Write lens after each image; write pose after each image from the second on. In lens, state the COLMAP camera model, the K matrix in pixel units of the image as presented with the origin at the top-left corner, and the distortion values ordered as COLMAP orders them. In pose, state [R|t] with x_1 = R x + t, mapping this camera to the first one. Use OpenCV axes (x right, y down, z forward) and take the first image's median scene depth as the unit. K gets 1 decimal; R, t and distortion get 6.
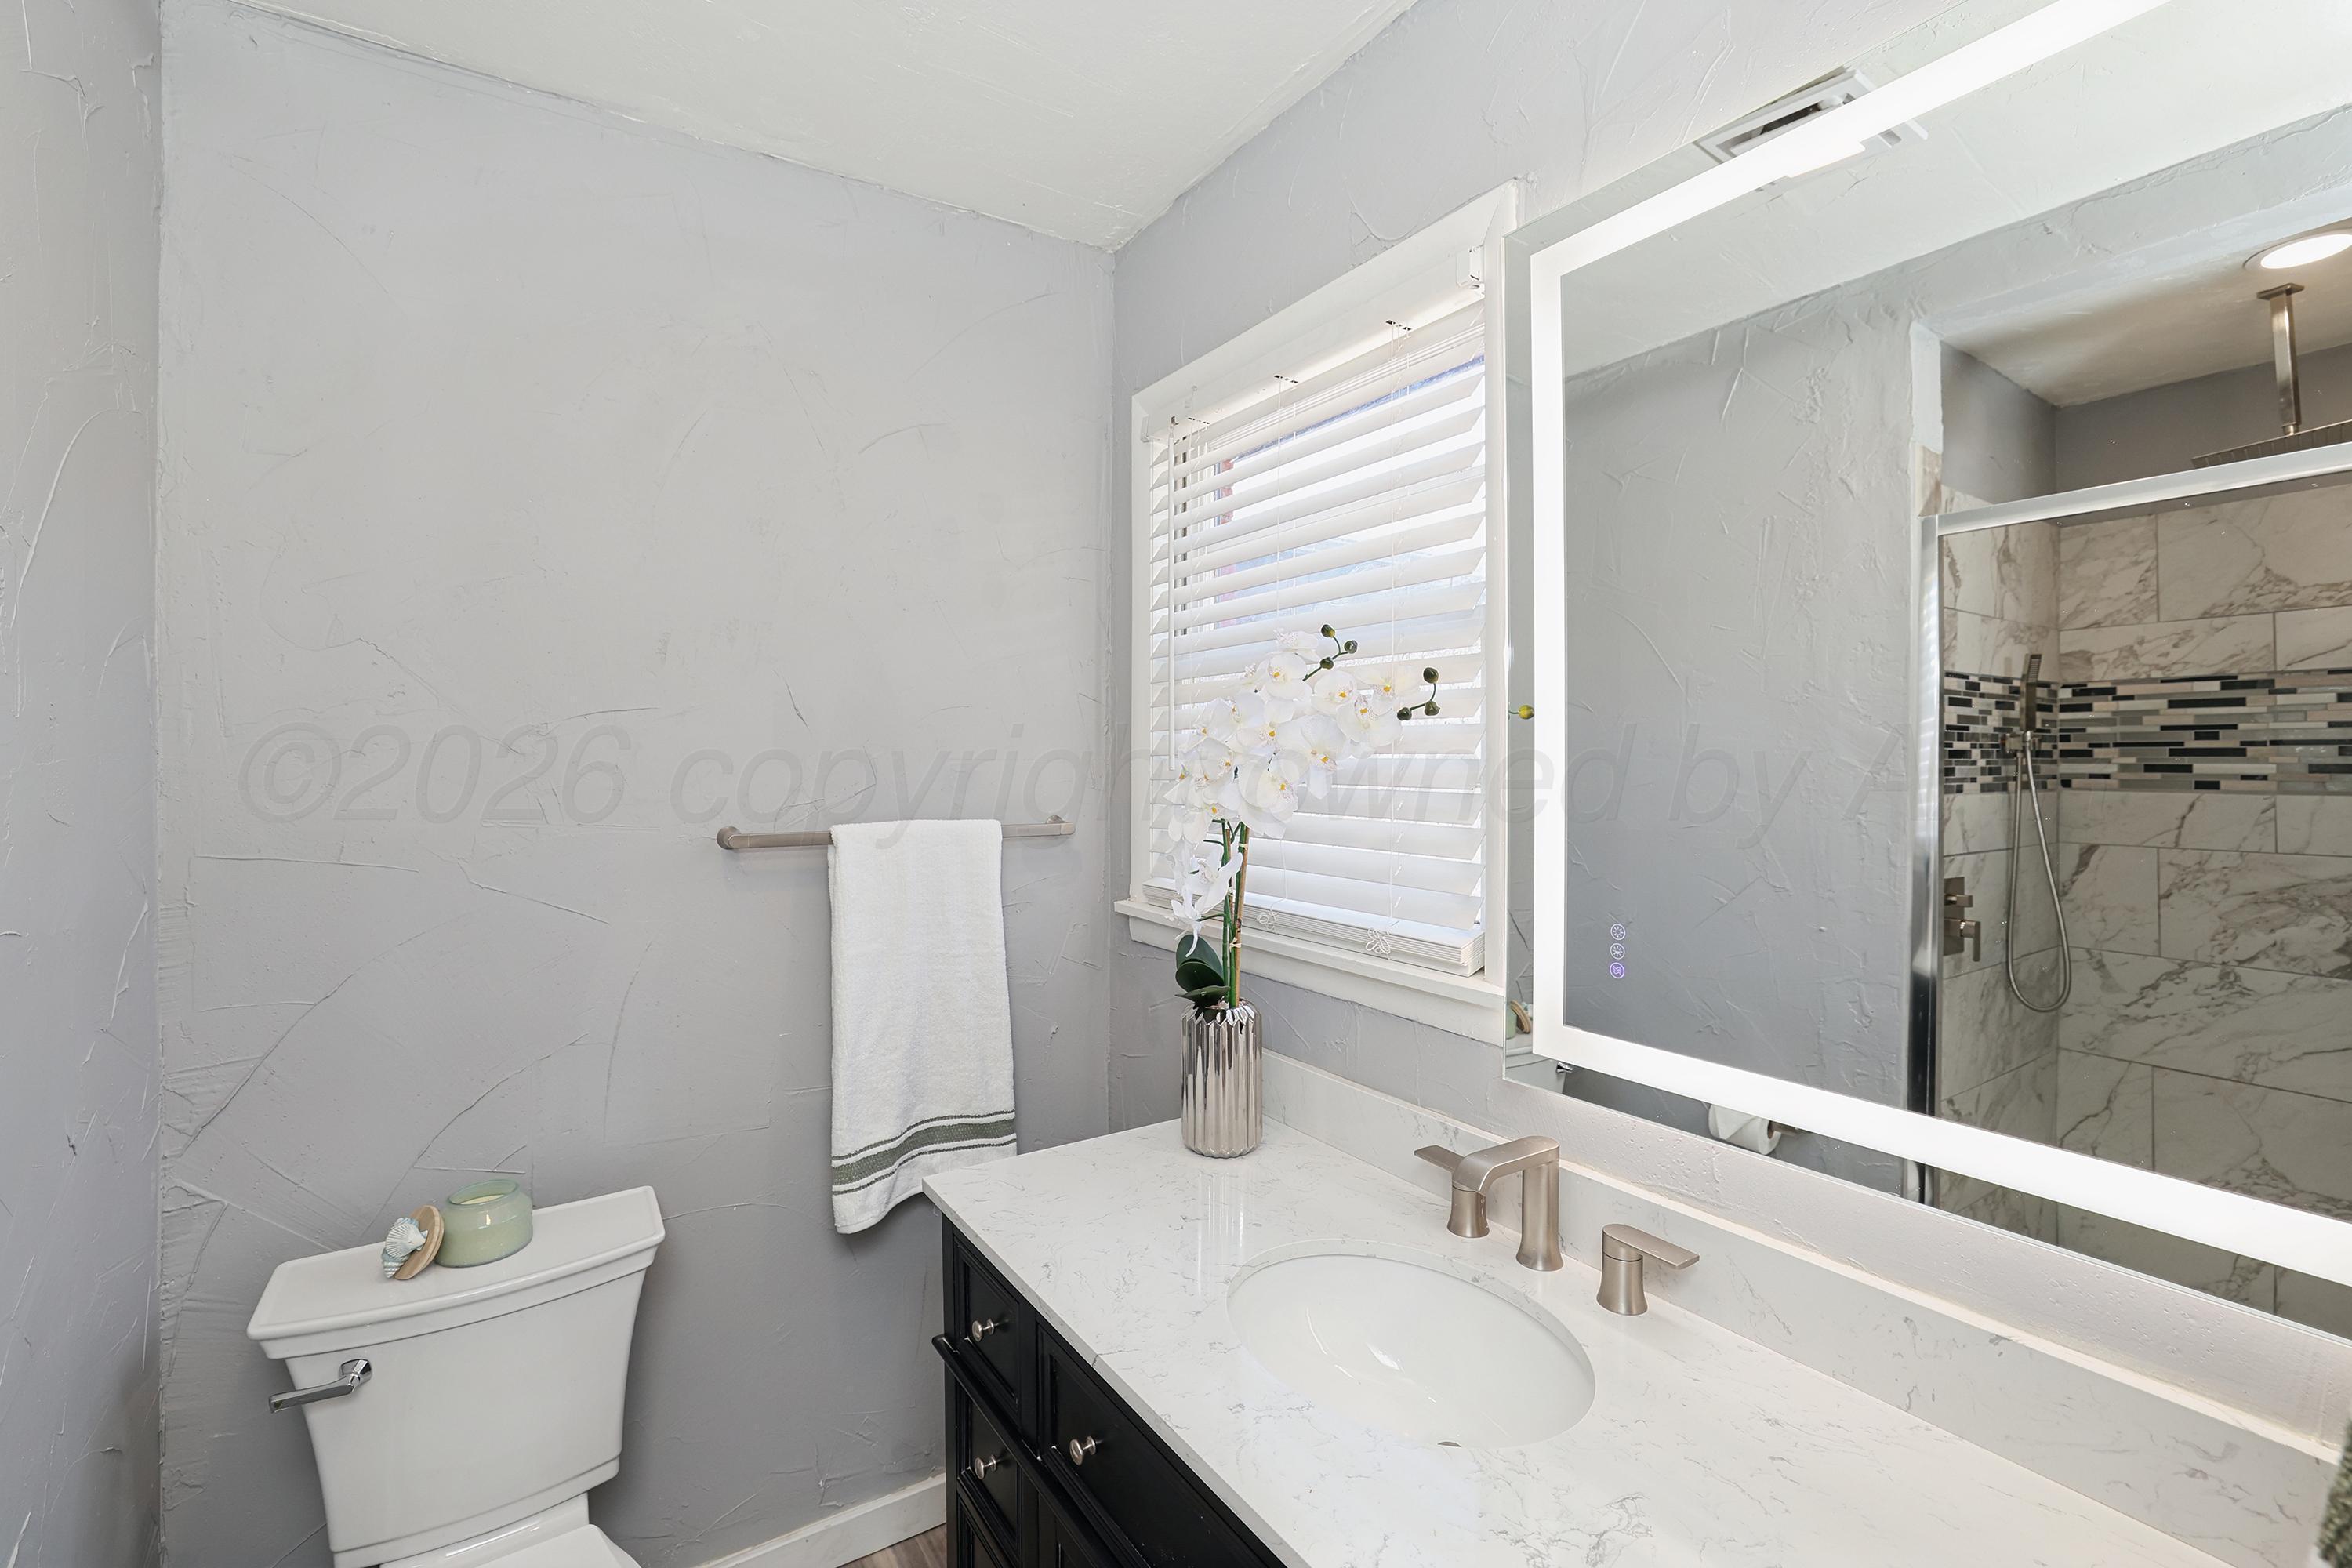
lens RADIAL K [[1020.1, 0, 1149.5], [0, 1020.1, 746.9], [0, 0, 1]] dist [-0.037520, 0.016242]
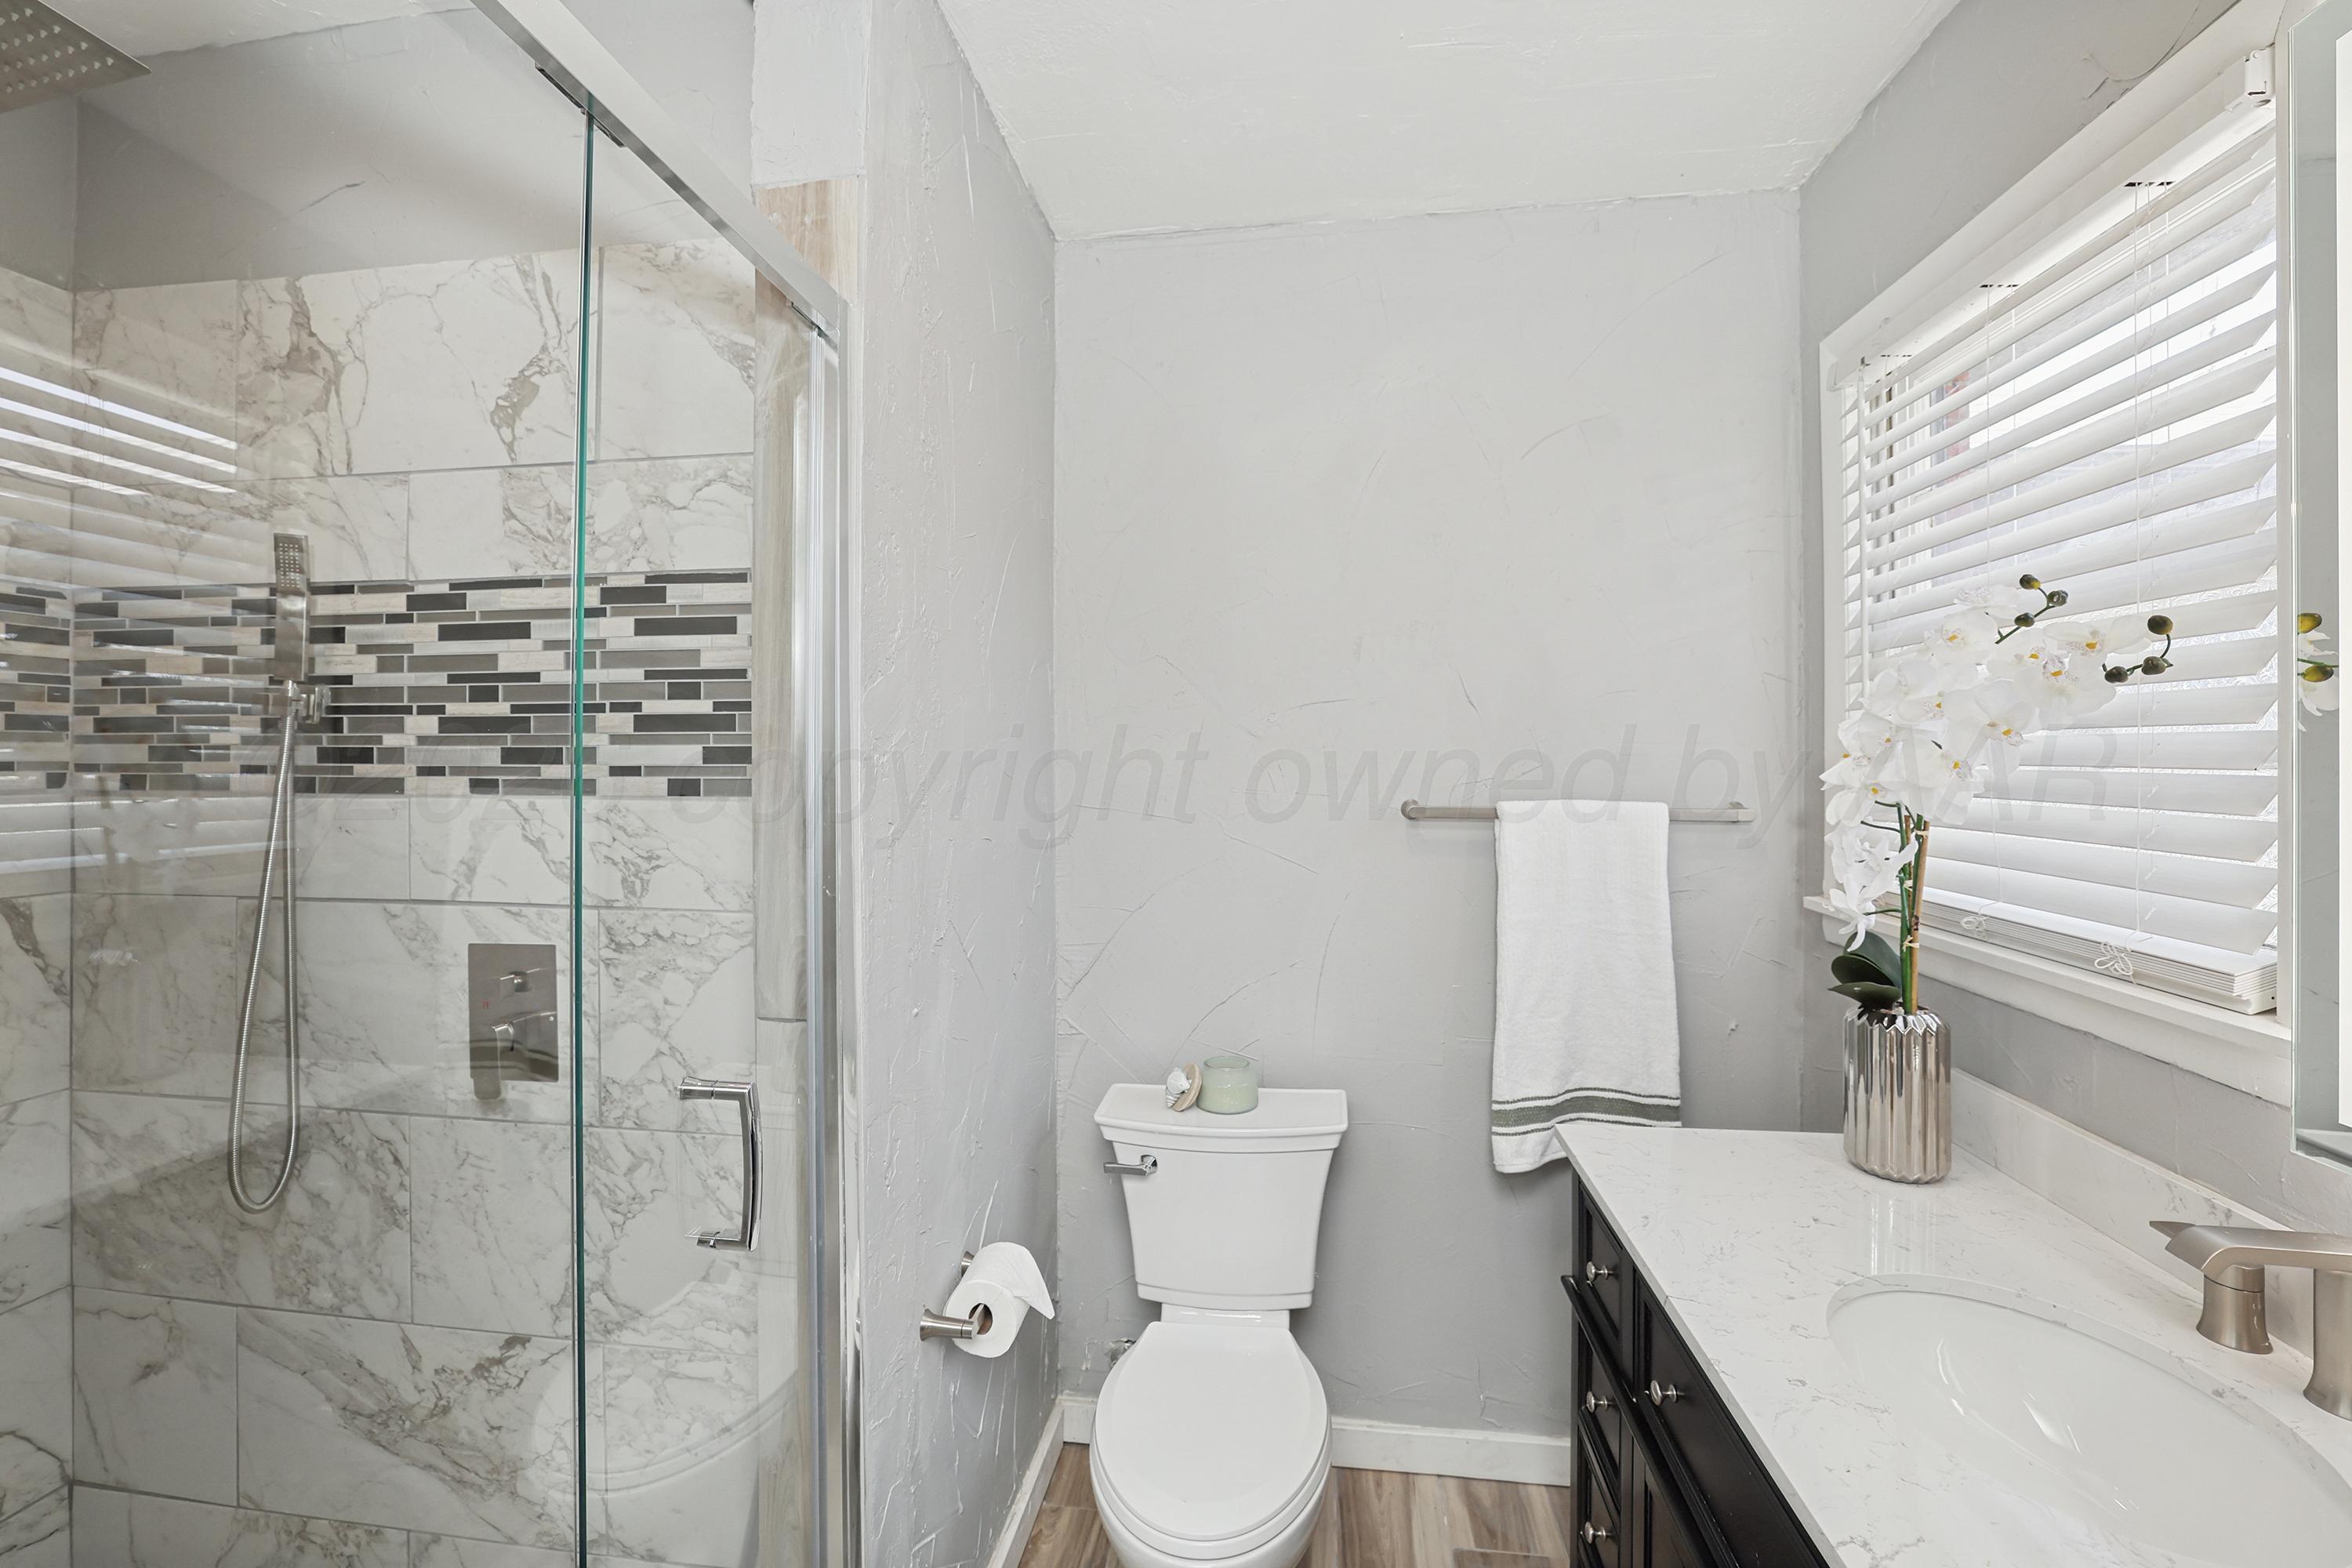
lens RADIAL K [[1020.1, 0, 1149.5], [0, 1020.1, 746.9], [0, 0, 1]] dist [-0.037520, 0.016242]
pose [[0.754633, 0.000739, -0.656146, 0.163611], [0.001912, 0.999993, 0.003326, 0.018255], [0.656144, -0.003765, 0.754626, -0.101027]]
